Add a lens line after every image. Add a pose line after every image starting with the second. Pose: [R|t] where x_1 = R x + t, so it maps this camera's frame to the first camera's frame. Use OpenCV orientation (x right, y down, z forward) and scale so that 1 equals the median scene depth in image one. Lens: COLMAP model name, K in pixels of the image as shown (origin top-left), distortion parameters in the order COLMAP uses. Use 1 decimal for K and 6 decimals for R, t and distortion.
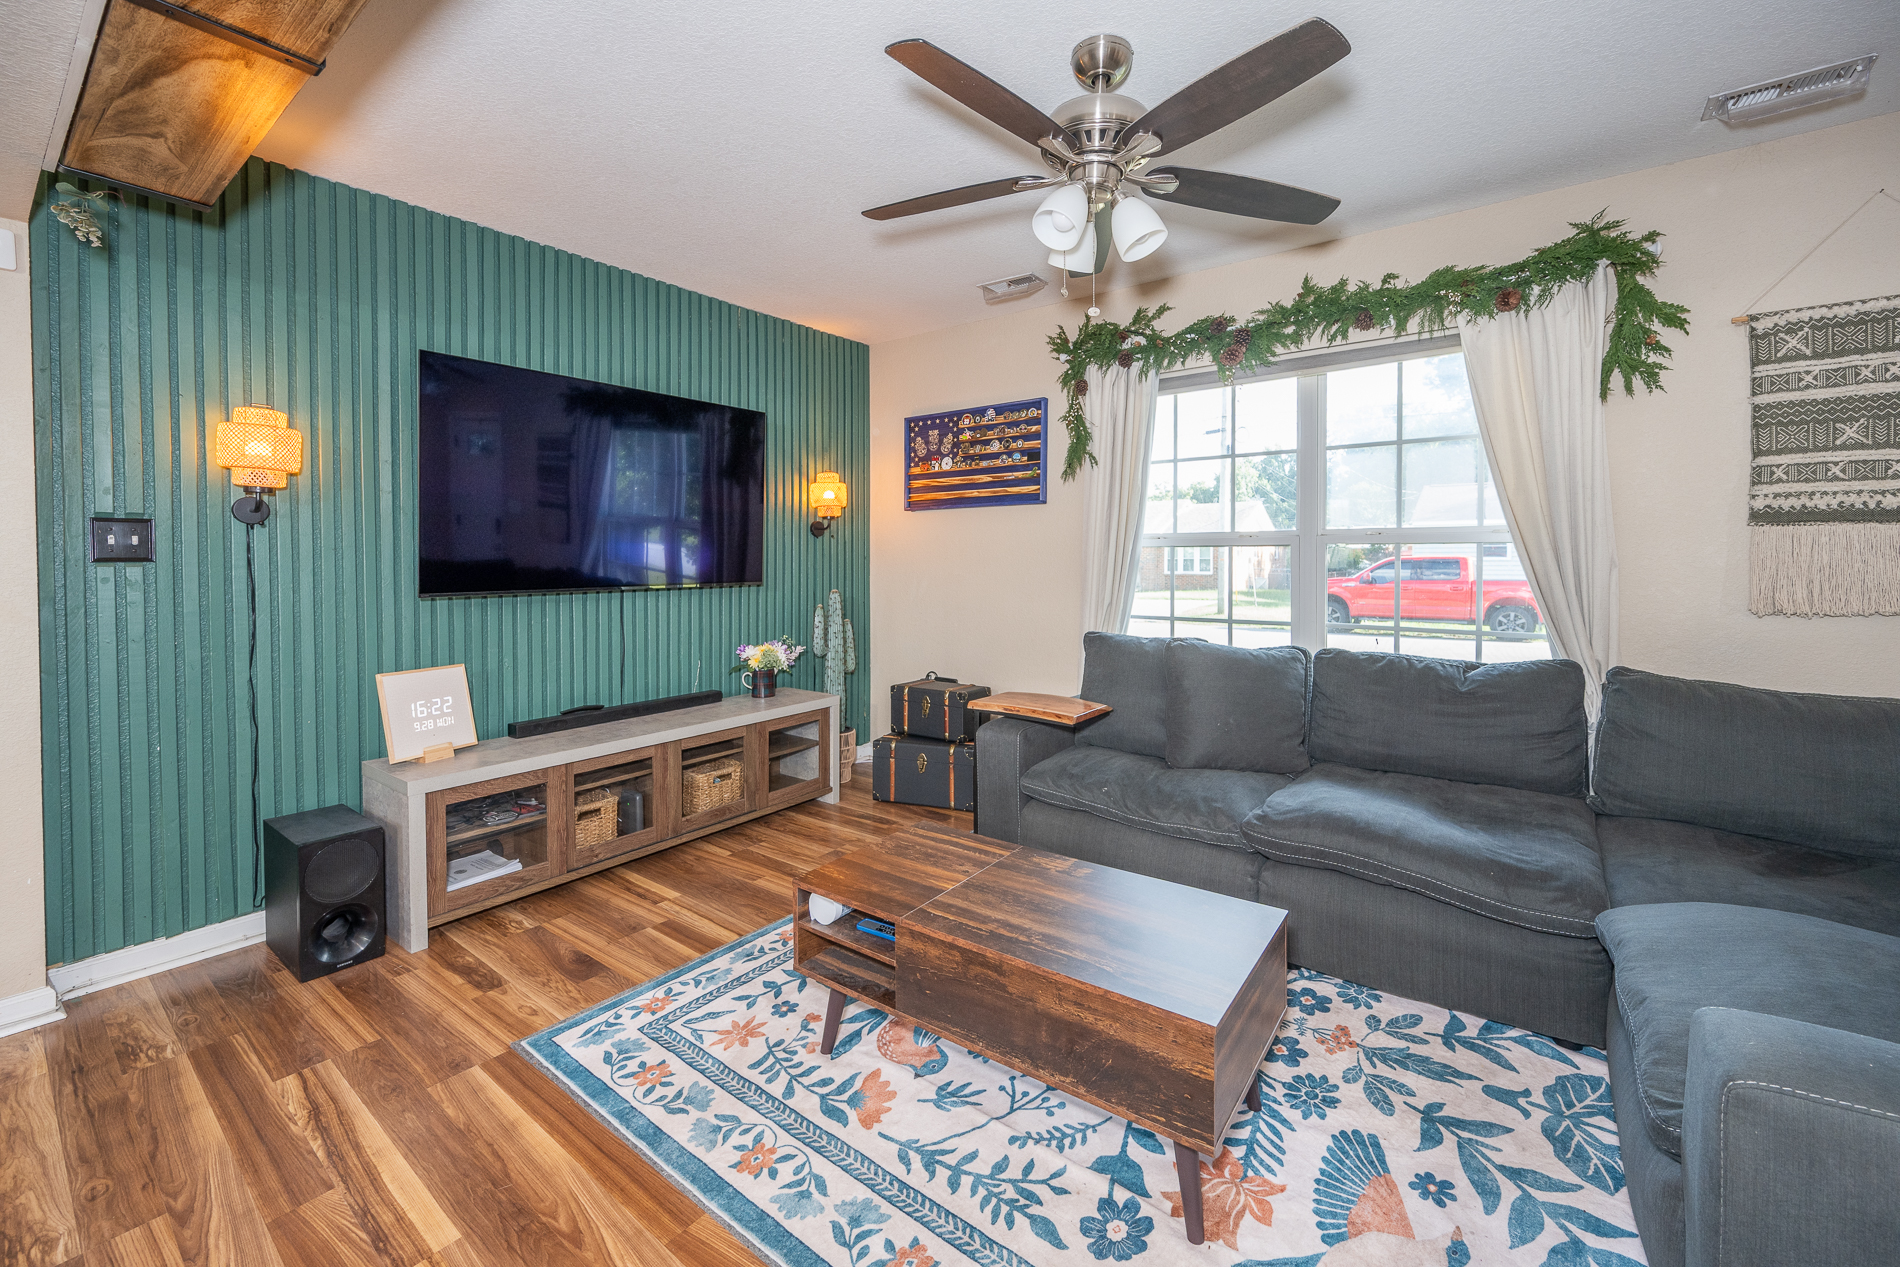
lens RADIAL K [[781.9, 0, 959.2], [0, 781.9, 570.4], [0, 0, 1]] dist [0.000552, 0.000029]
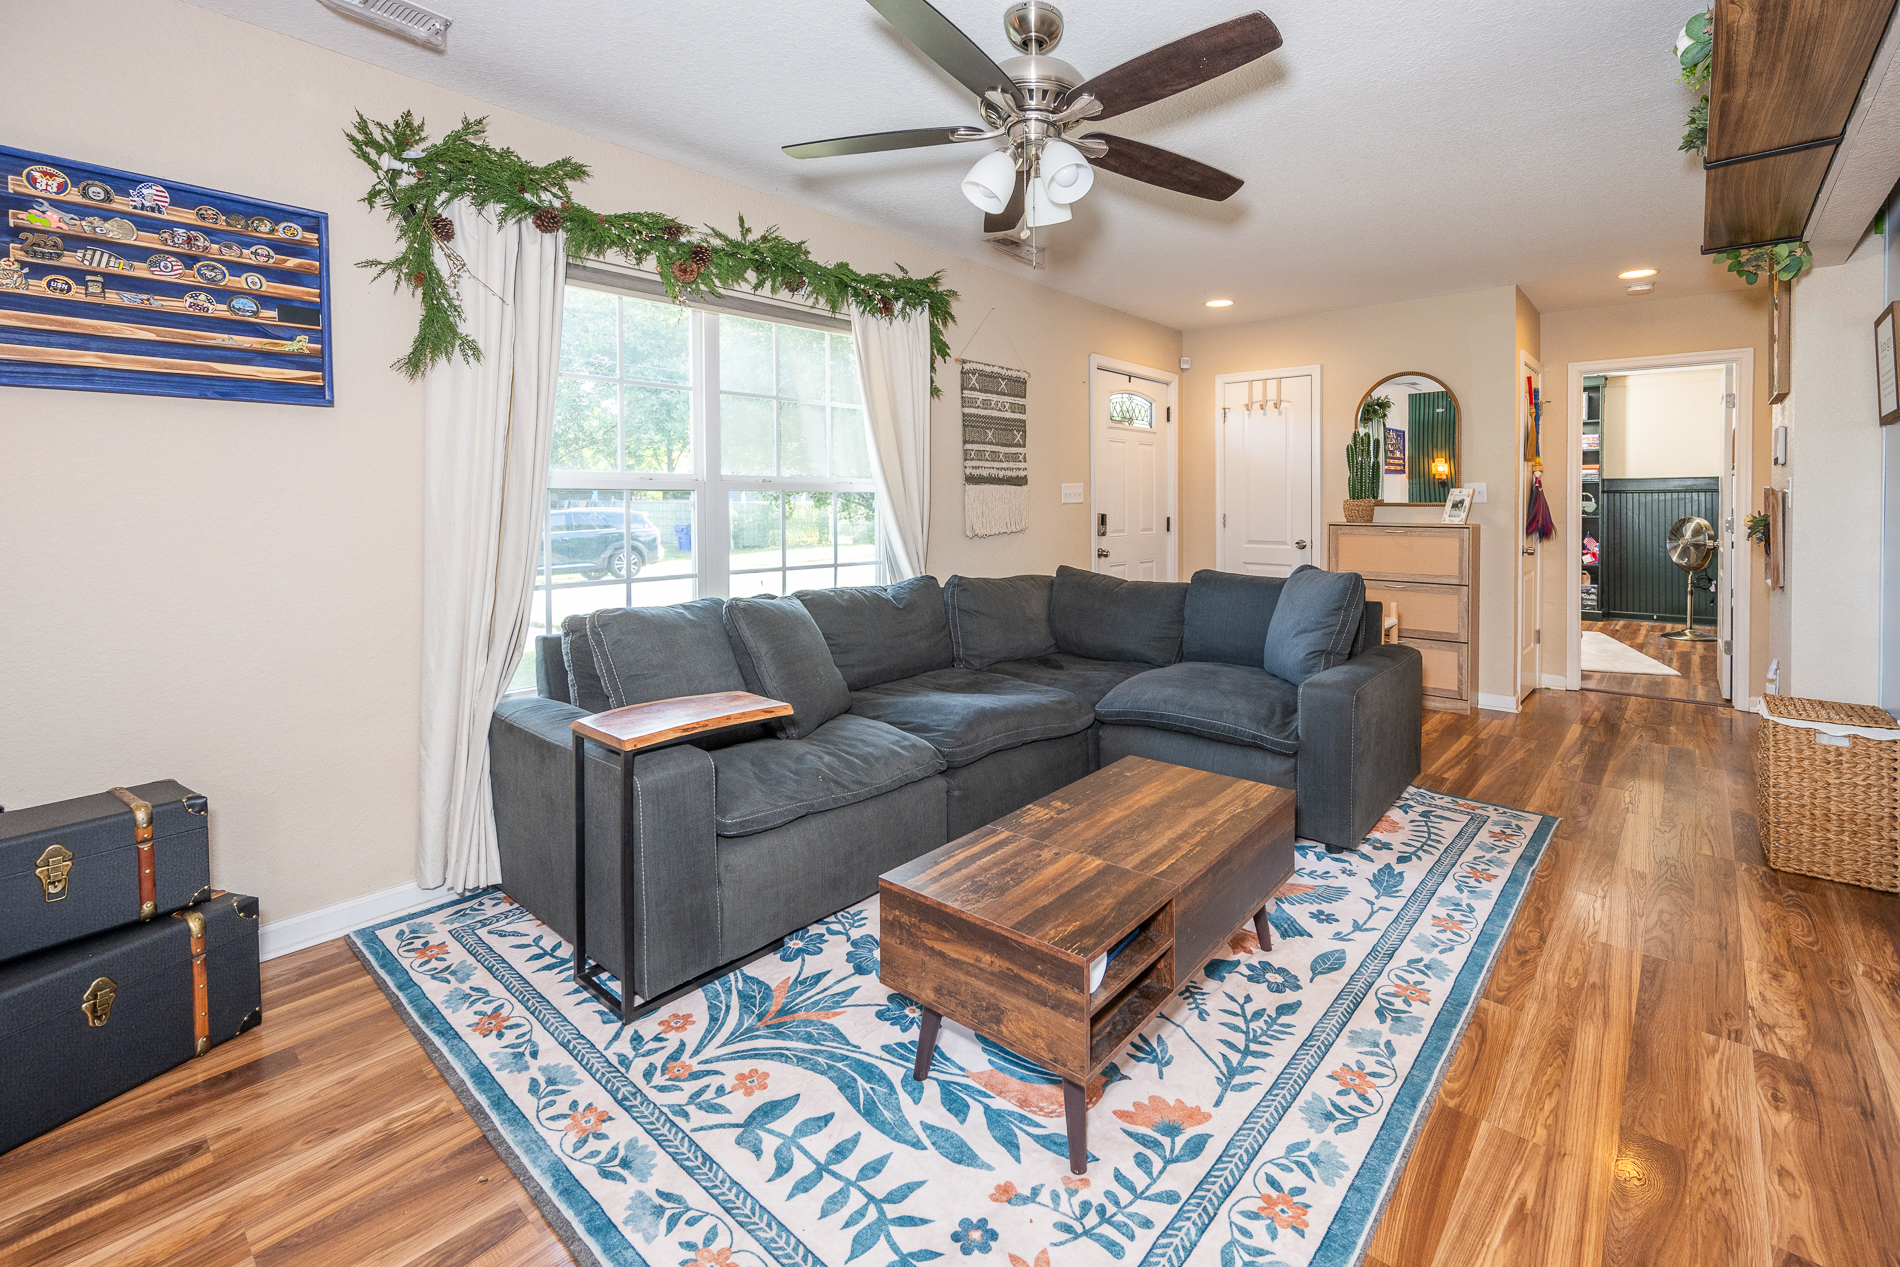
lens RADIAL K [[824.5, 0, 1028.3], [0, 824.5, 516.9], [0, 0, 1]] dist [0.000240, 0.000260]
pose [[0.025950, -0.015744, 0.999539, -0.745728], [0.019544, 0.999693, 0.015239, -0.011960], [-0.999472, 0.019140, 0.026249, 0.804679]]
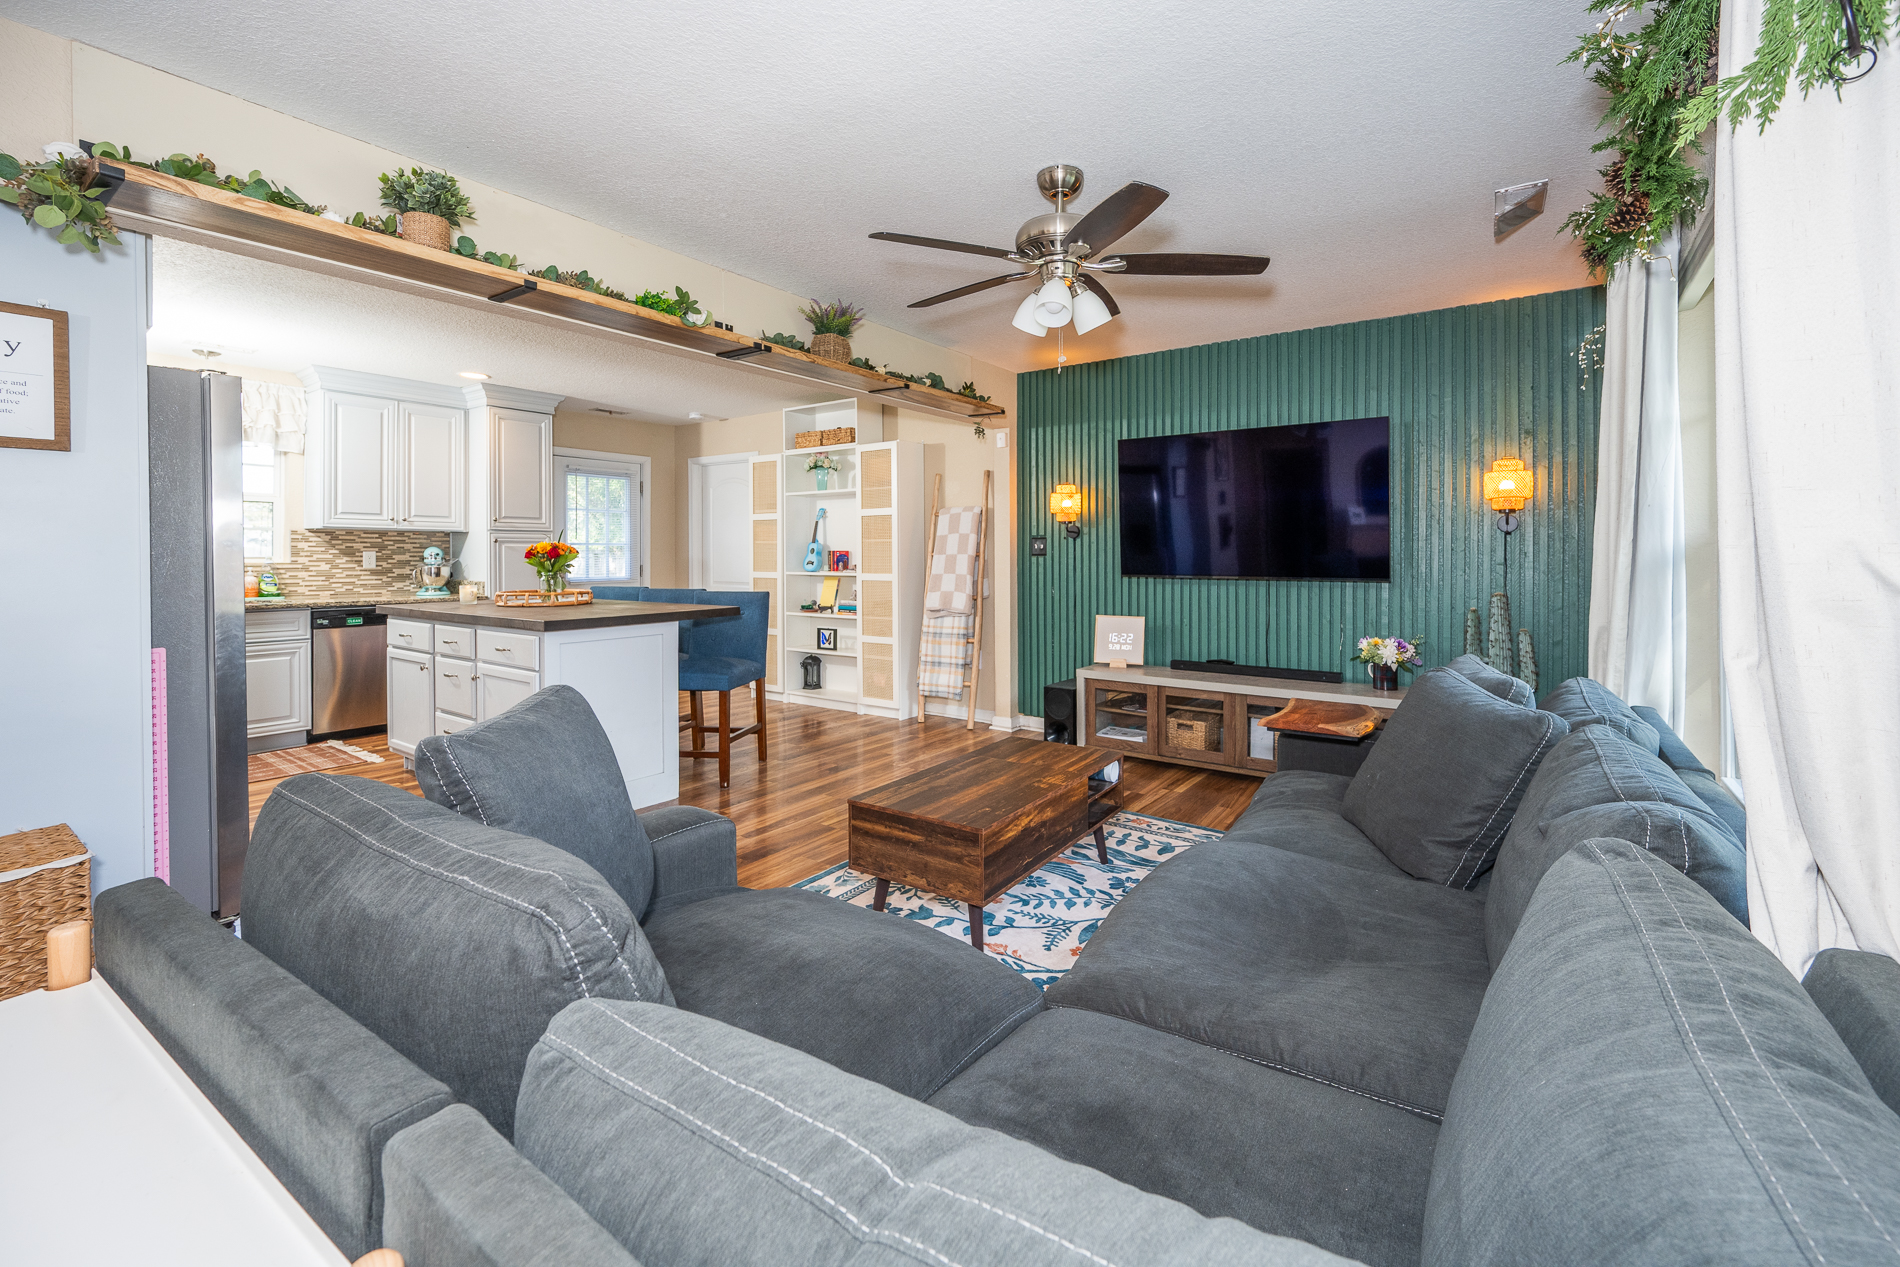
lens RADIAL K [[784.2, 0, 979.9], [0, 784.2, 558.0], [0, 0, 1]] dist [-0.001131, -0.000166]
pose [[0.057553, 0.008559, -0.998306, 1.213417], [-0.020483, 0.999763, 0.007390, -0.014808], [0.998132, 0.020023, 0.057714, 0.642119]]
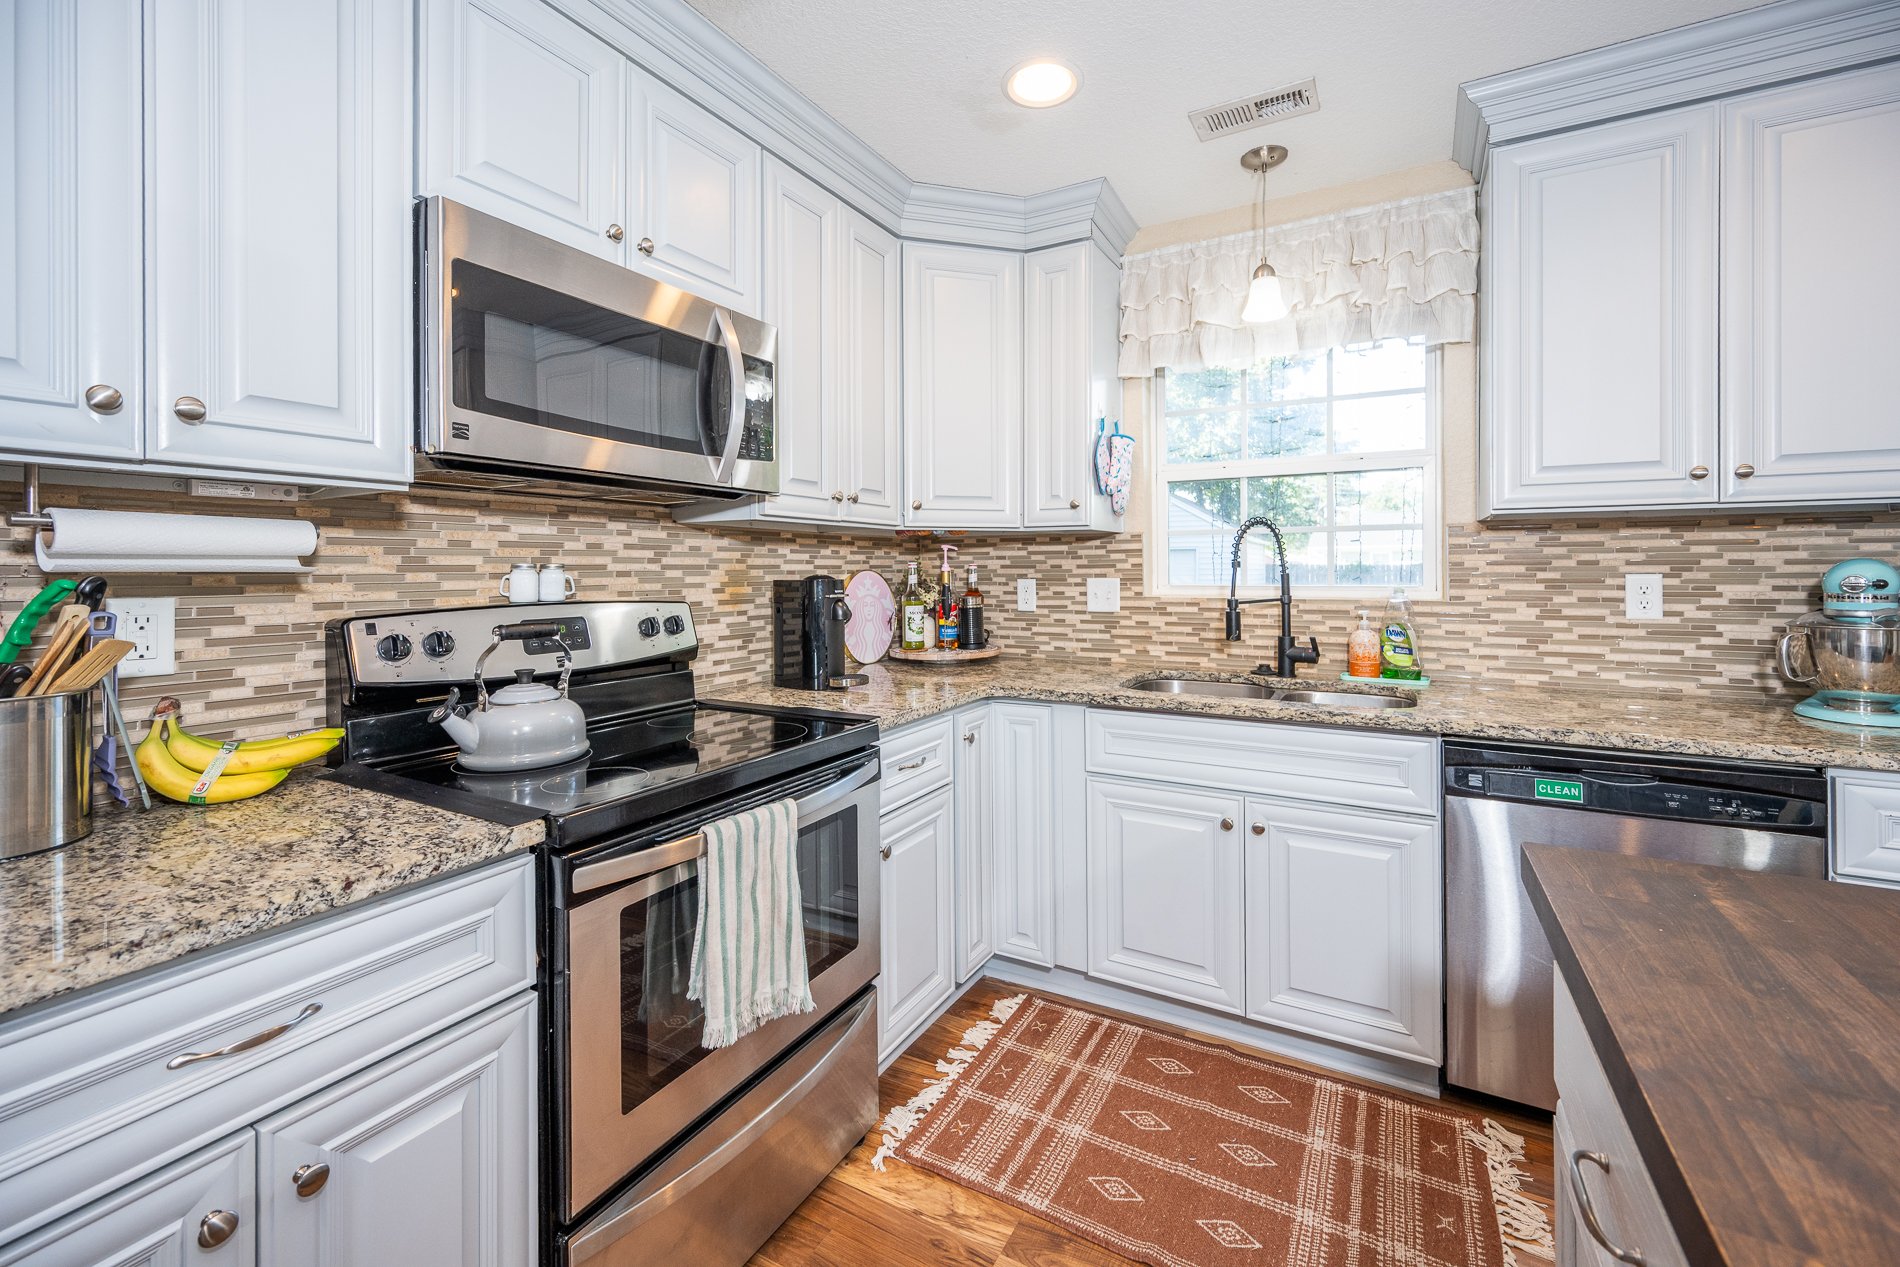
lens RADIAL K [[773.4, 0, 970.0], [0, 773.4, 571.0], [0, 0, 1]] dist [0.000741, 0.000289]
pose [[-0.987187, 0.008671, -0.159333, -0.335172], [0.005895, 0.999823, 0.017891, -0.003323], [0.159460, 0.016722, -0.987063, -0.305073]]
